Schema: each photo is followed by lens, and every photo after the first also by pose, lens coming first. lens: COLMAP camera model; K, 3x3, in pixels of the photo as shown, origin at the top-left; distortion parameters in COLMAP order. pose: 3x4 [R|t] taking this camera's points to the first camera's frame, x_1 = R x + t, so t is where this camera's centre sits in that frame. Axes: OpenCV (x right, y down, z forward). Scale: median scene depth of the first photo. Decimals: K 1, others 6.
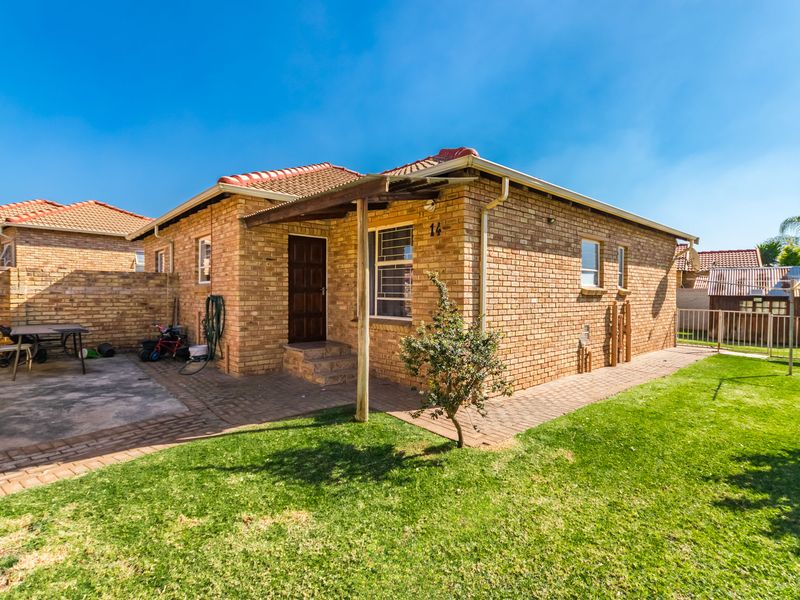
lens RADIAL K [[402.3, 0, 402.5], [0, 402.3, 297.3], [0, 0, 1]] dist [0.001586, 0.002055]
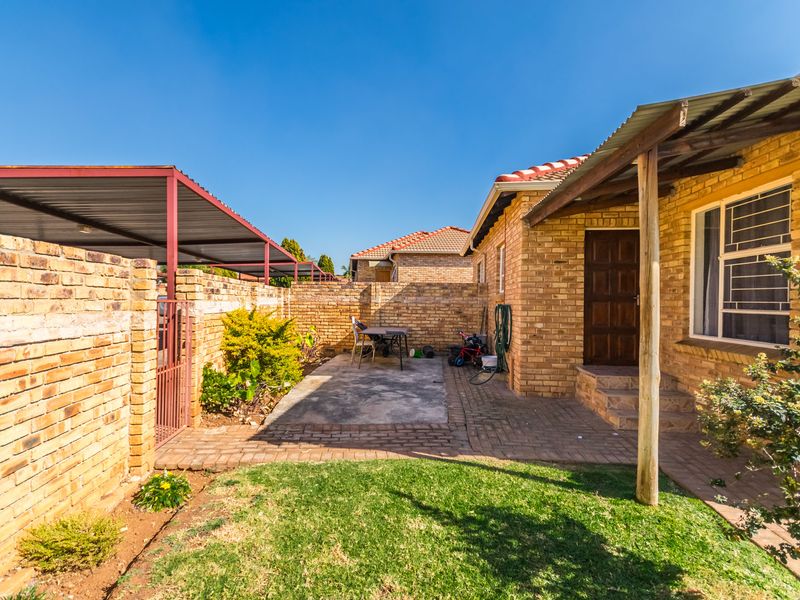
lens RADIAL K [[402.3, 0, 397.9], [0, 402.3, 301.9], [0, 0, 1]] dist [0.001586, 0.002055]
pose [[0.656284, 0.000651, -0.754513, 0.085778], [-0.013923, 0.999840, -0.011248, 0.003276], [0.754385, 0.017887, 0.656188, 0.199940]]
